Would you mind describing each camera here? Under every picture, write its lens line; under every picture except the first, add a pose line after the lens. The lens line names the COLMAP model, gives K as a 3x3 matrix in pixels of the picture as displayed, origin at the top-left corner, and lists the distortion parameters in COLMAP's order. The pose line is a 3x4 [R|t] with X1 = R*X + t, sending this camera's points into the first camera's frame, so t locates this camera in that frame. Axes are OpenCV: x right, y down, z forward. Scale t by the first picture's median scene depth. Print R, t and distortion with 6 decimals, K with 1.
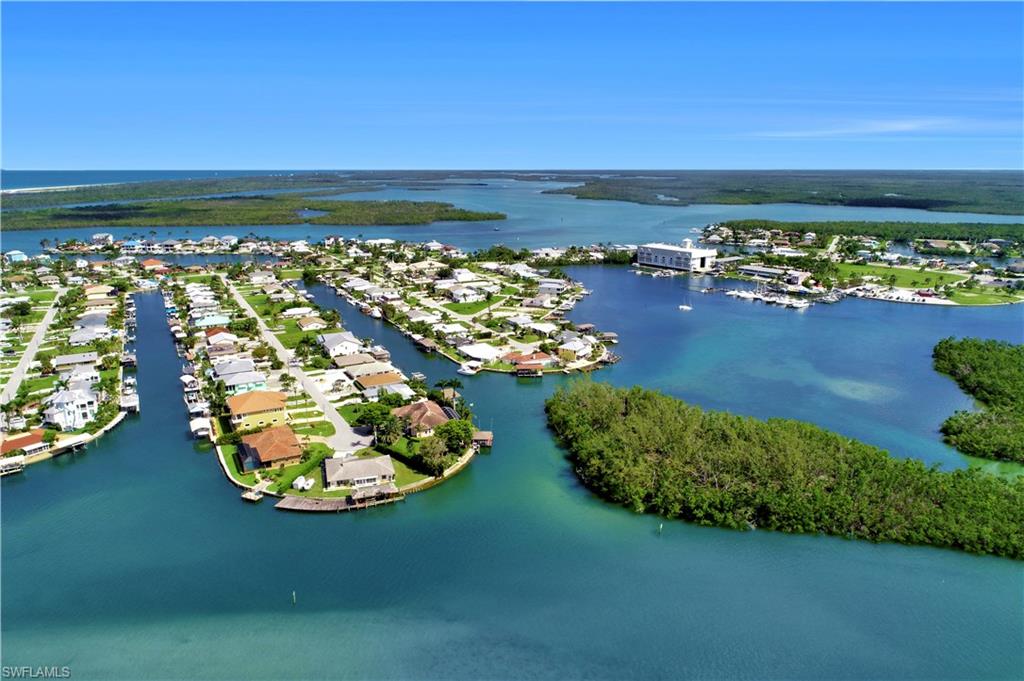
lens RADIAL K [[678.7, 0, 512.0], [0, 678.7, 340.5], [0, 0, 1]] dist [-0.008362, -0.001303]
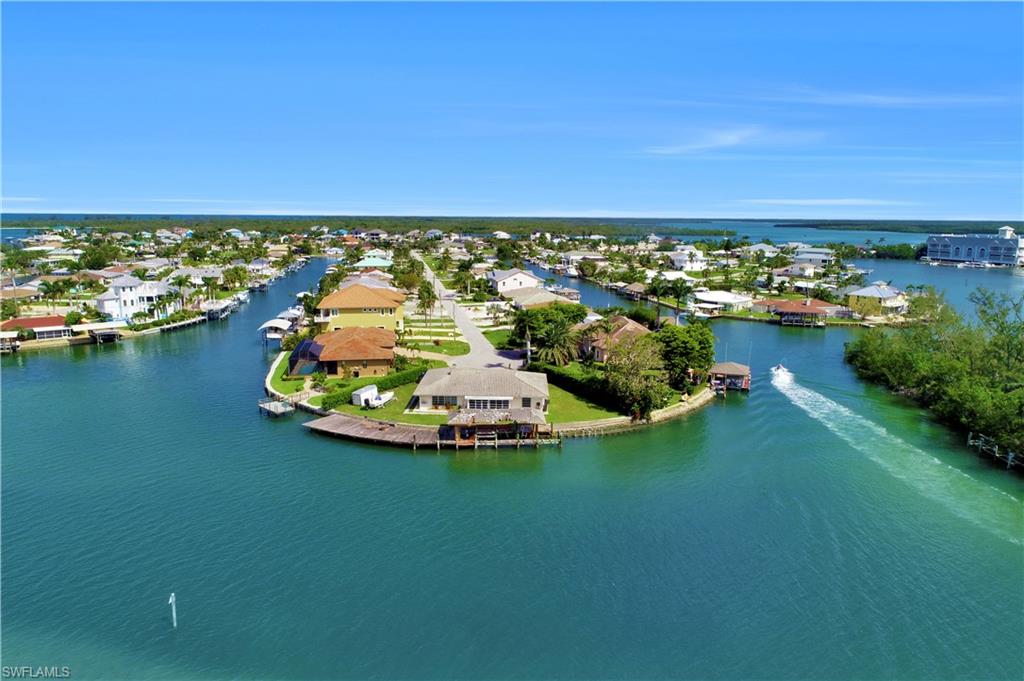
lens RADIAL K [[678.7, 0, 512.0], [0, 678.7, 340.5], [0, 0, 1]] dist [-0.008362, -0.001303]
pose [[0.950462, 0.061014, -0.304793, -0.035232], [-0.082945, 0.994775, -0.059517, 0.123319], [0.299569, 0.081849, 0.950557, 0.350824]]
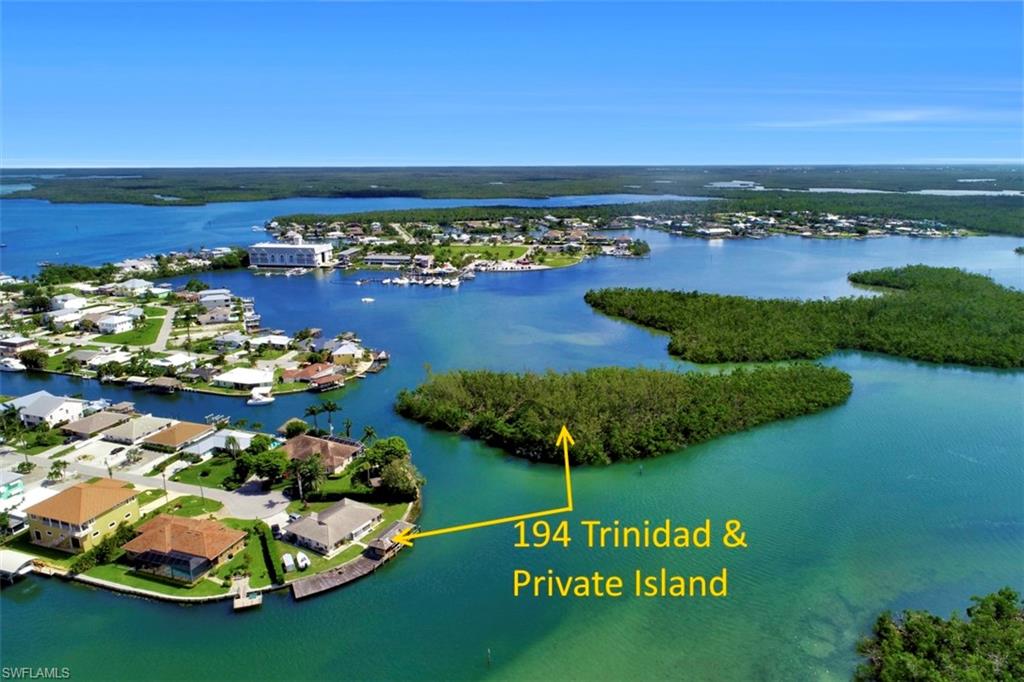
lens RADIAL K [[678.7, 0, 512.0], [0, 678.7, 341.0], [0, 0, 1]] dist [-0.008362, -0.001303]
pose [[0.736296, -0.178578, 0.652671, -0.381196], [0.175071, 0.981980, 0.071178, -0.033357], [-0.653620, 0.061856, 0.754291, 0.148103]]
